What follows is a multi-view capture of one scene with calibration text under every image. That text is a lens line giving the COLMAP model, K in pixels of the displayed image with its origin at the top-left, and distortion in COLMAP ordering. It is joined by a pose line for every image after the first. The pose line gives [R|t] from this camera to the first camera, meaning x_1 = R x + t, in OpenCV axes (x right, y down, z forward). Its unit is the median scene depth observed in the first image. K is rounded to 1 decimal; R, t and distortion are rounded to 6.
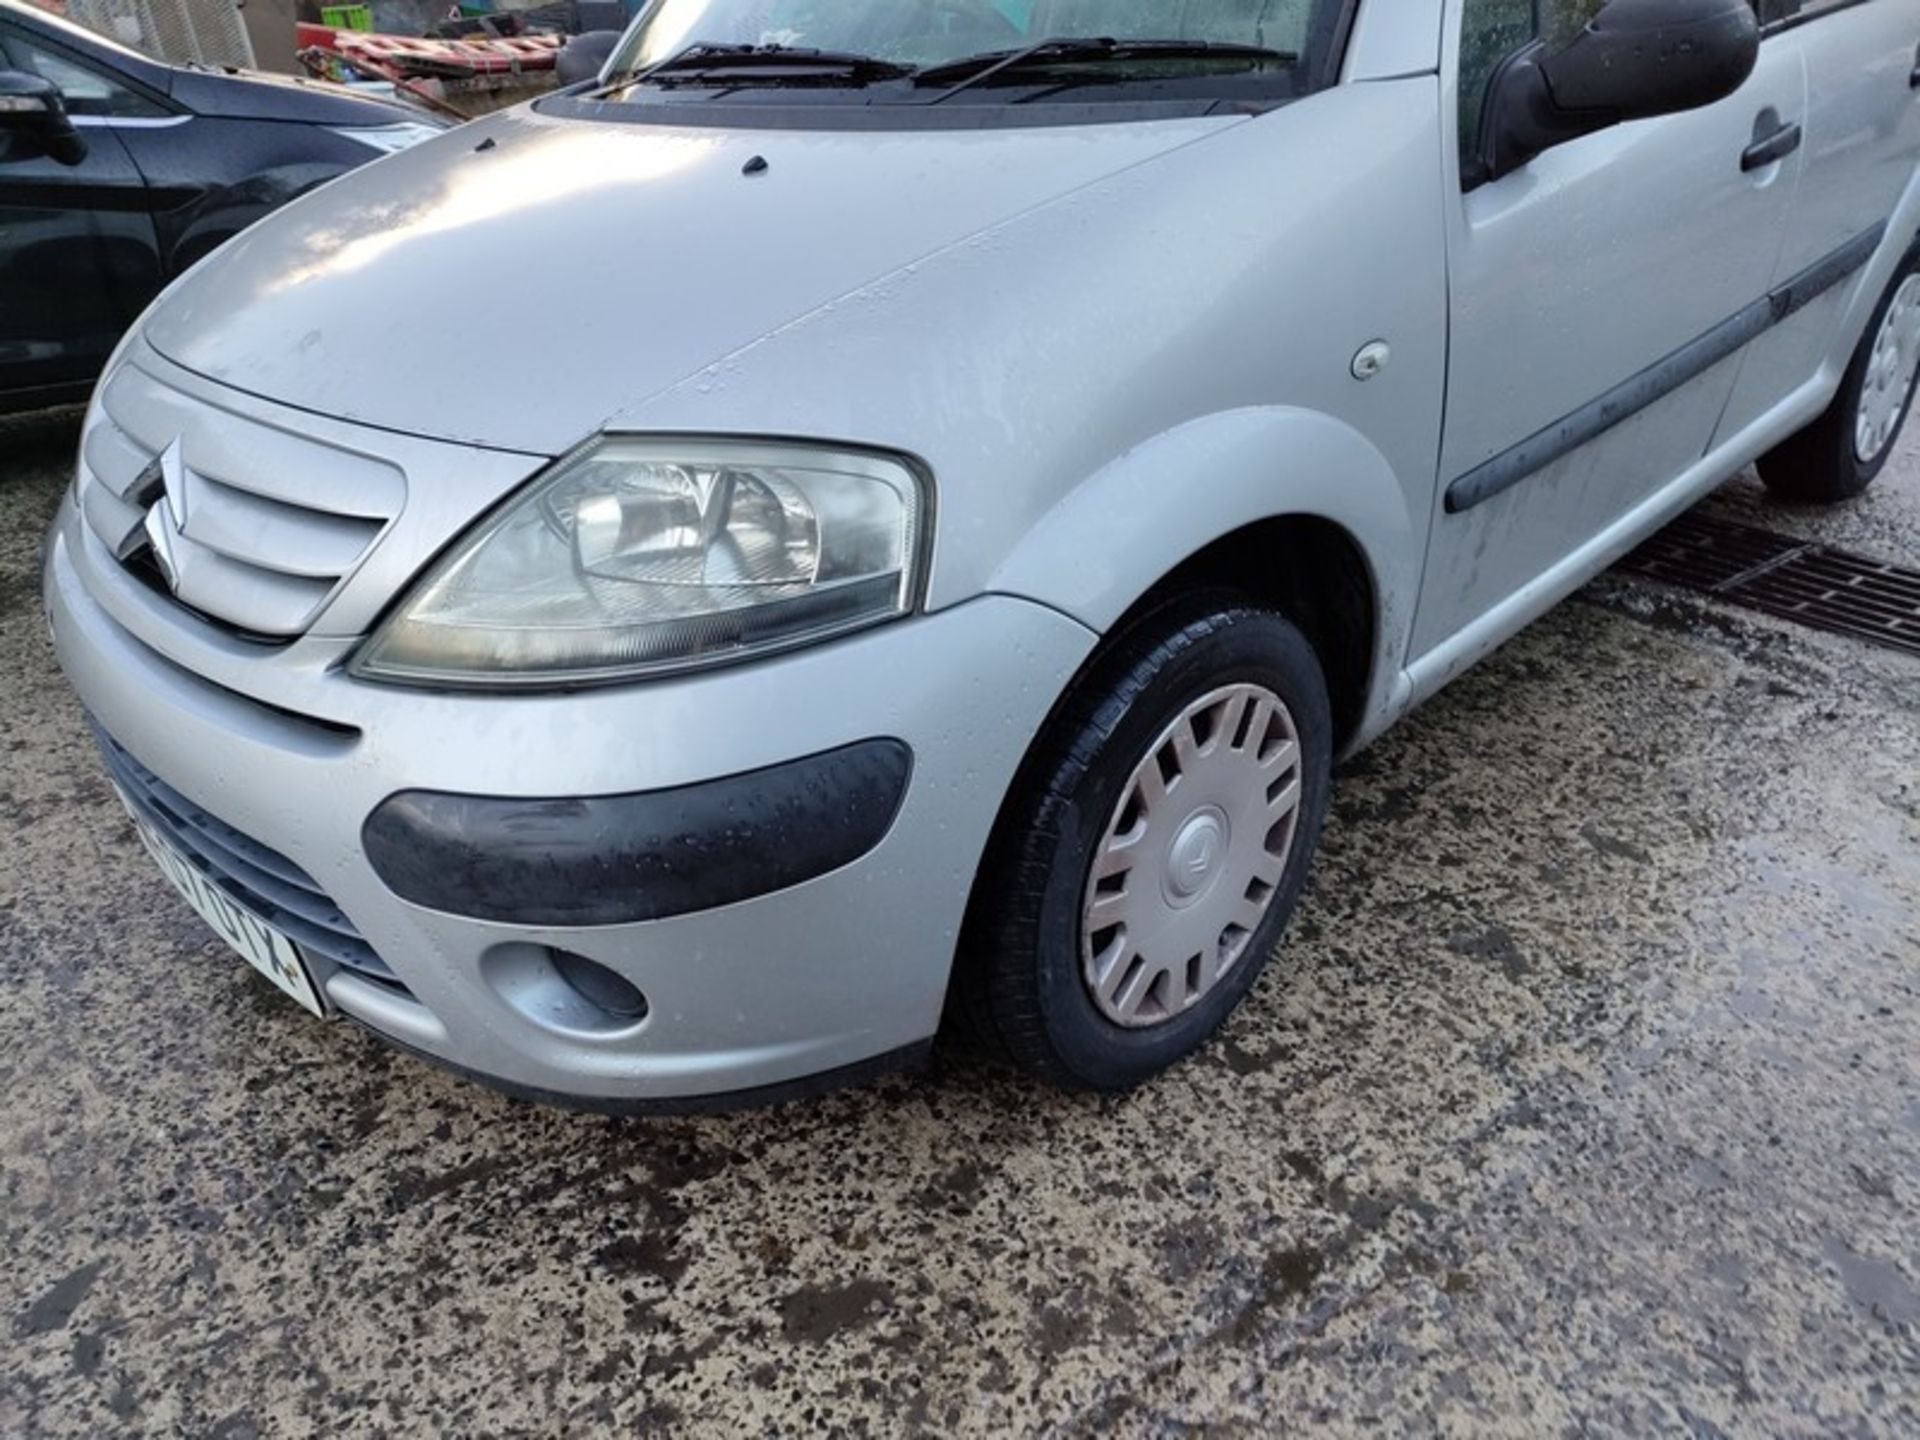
lens RADIAL K [[1394.5, 0, 964.3], [0, 1394.5, 720.2], [0, 0, 1]] dist [0.059908, -0.050458]
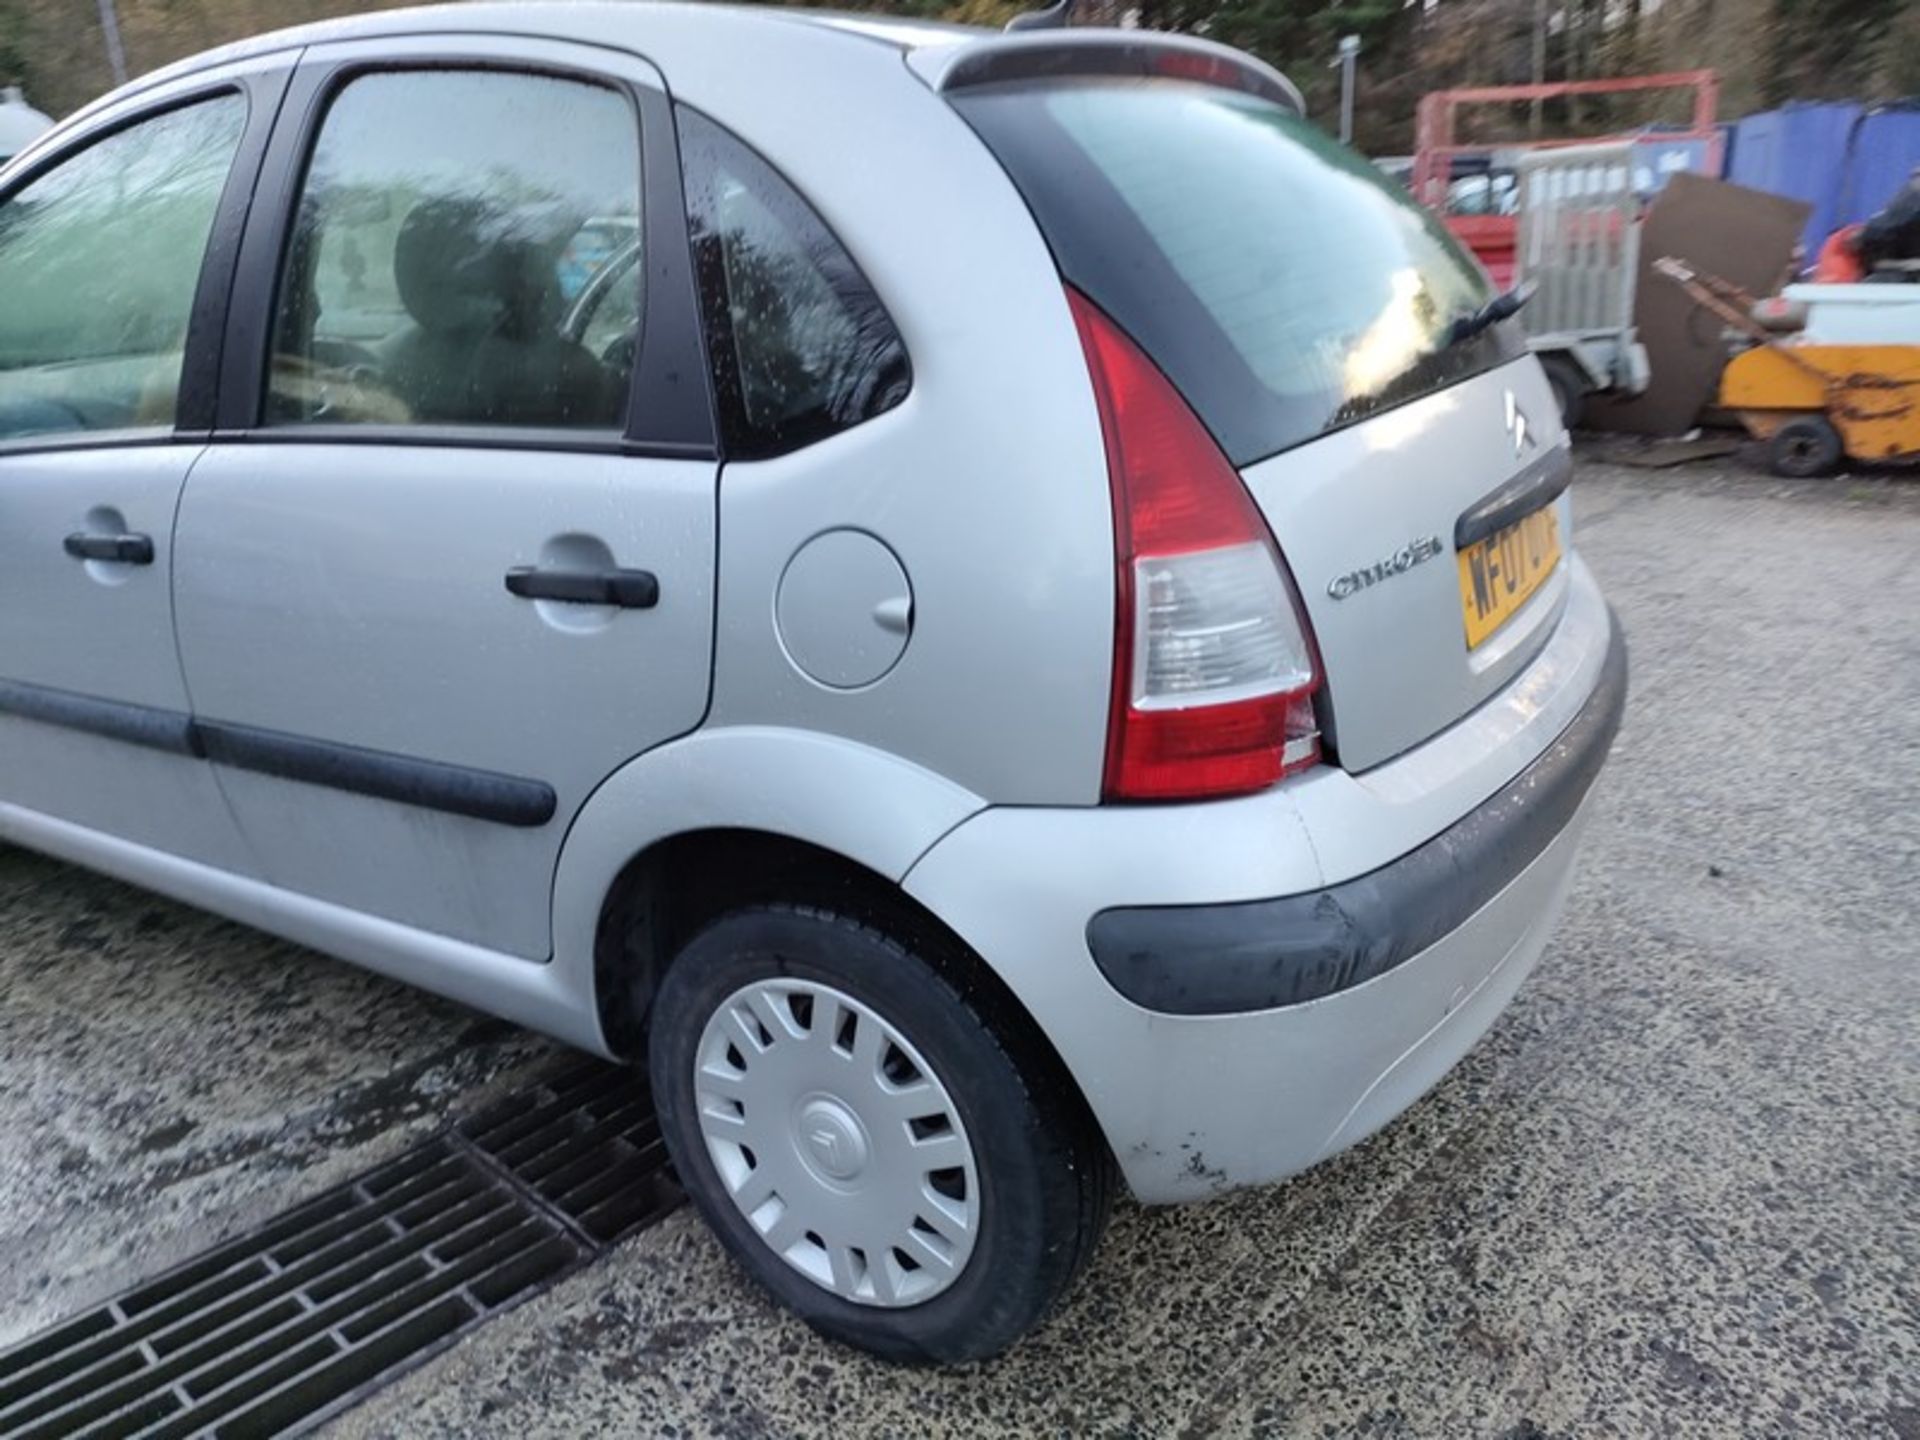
lens RADIAL K [[1394.5, 0, 964.1], [0, 1394.5, 718.3], [0, 0, 1]] dist [0.059908, -0.050458]
pose [[0.209369, 0.359297, -0.909434, 2.210613], [-0.435258, 0.867072, 0.242356, -1.088301], [0.875623, 0.345097, 0.337924, 1.687634]]
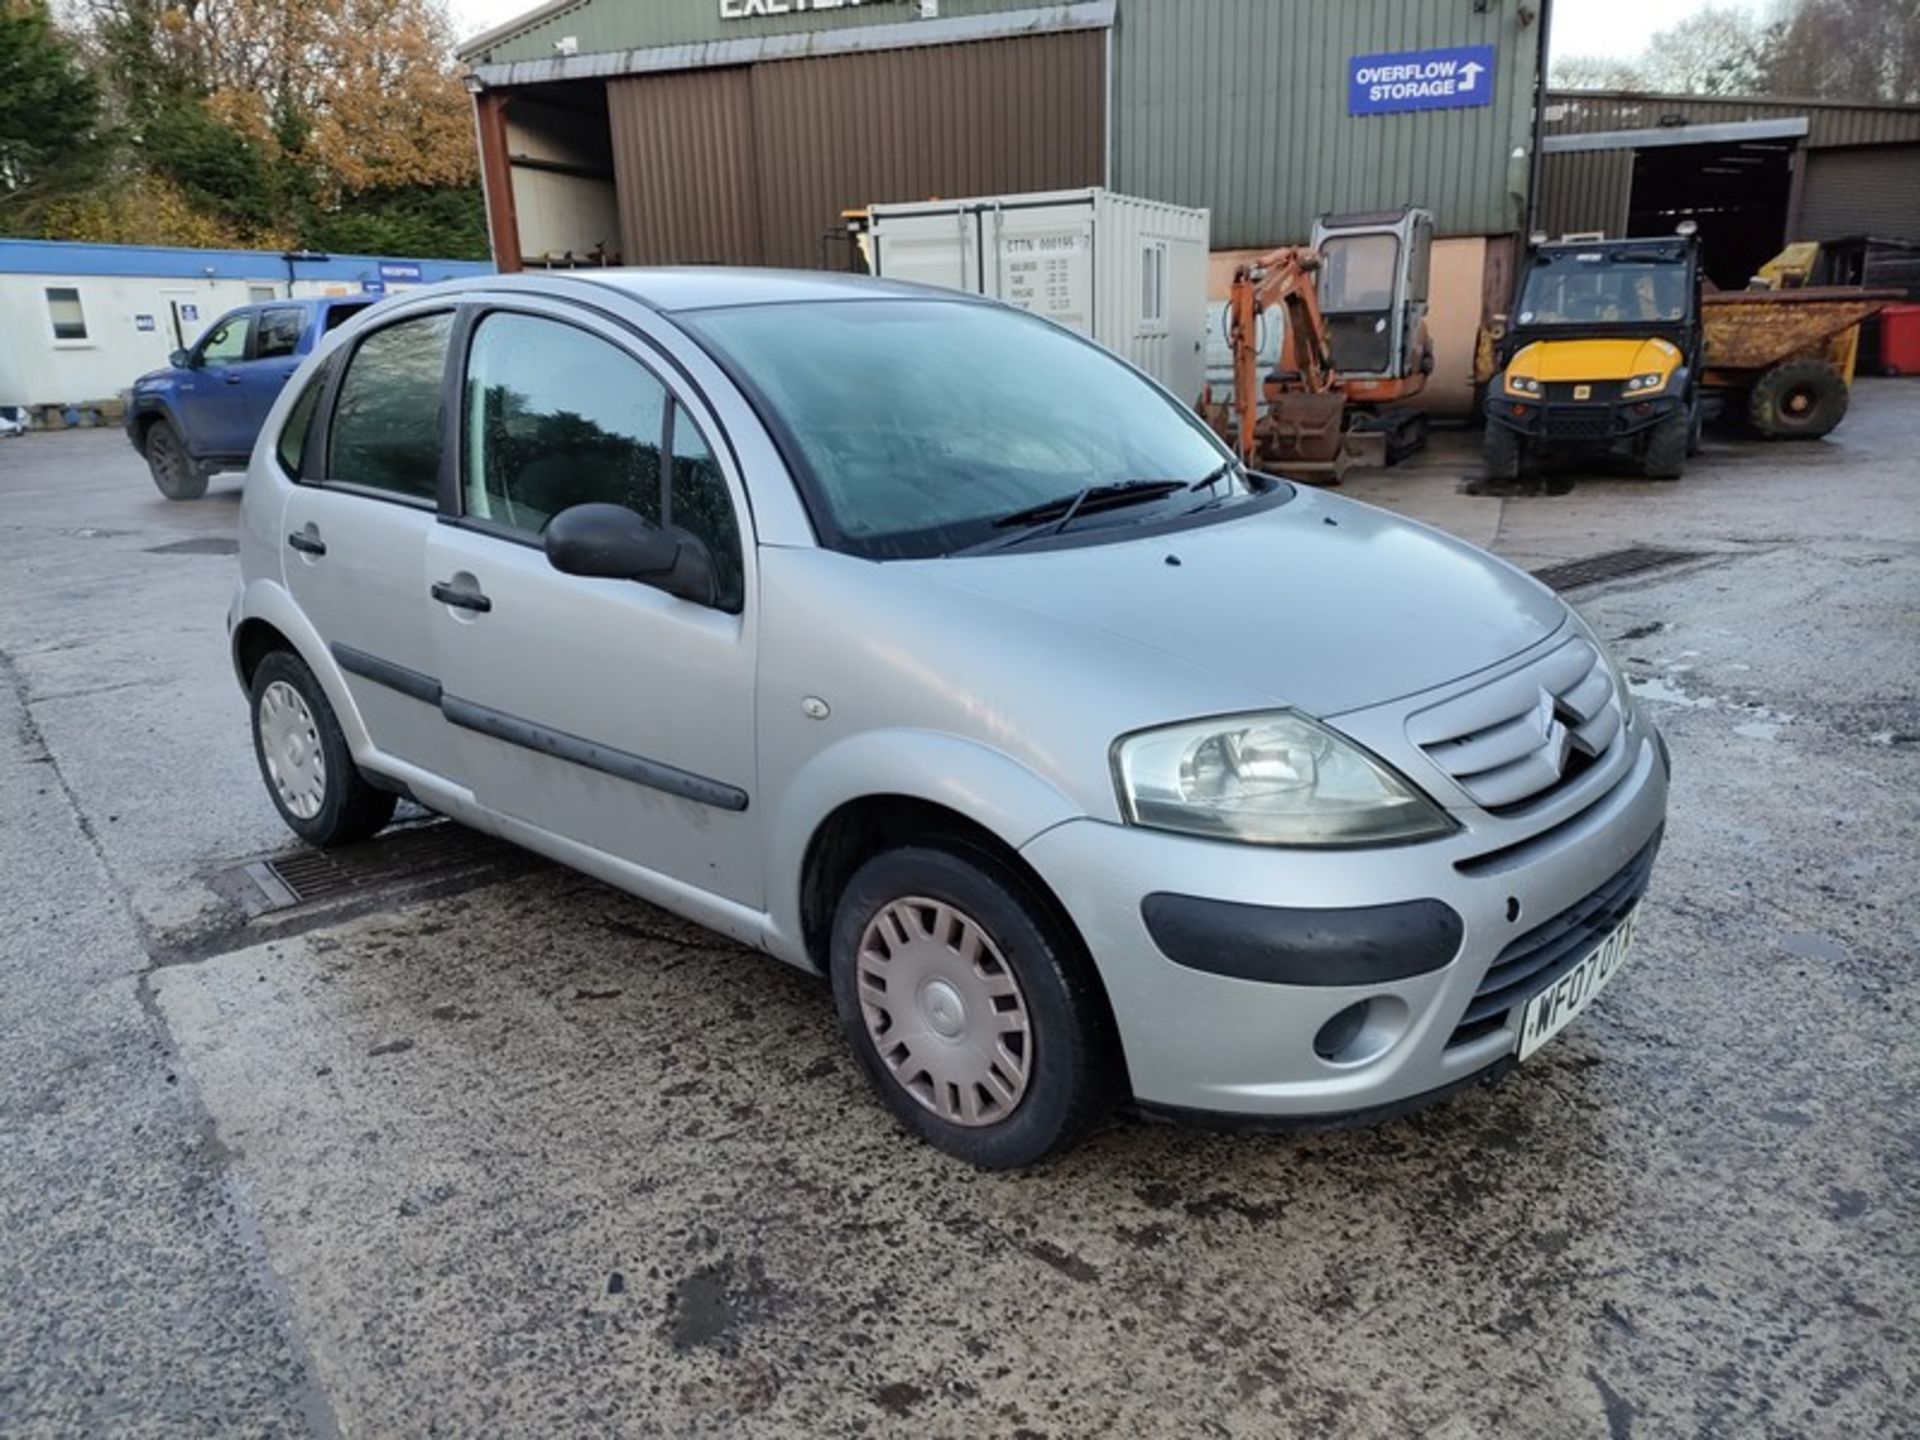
lens RADIAL K [[1394.5, 0, 954.5], [0, 1394.5, 715.5], [0, 0, 1]] dist [0.059908, -0.050458]
pose [[-0.029540, -0.217159, 0.975689, -2.056102], [0.492223, 0.846399, 0.203286, -0.808551], [-0.869968, 0.486261, 0.081889, 1.410549]]
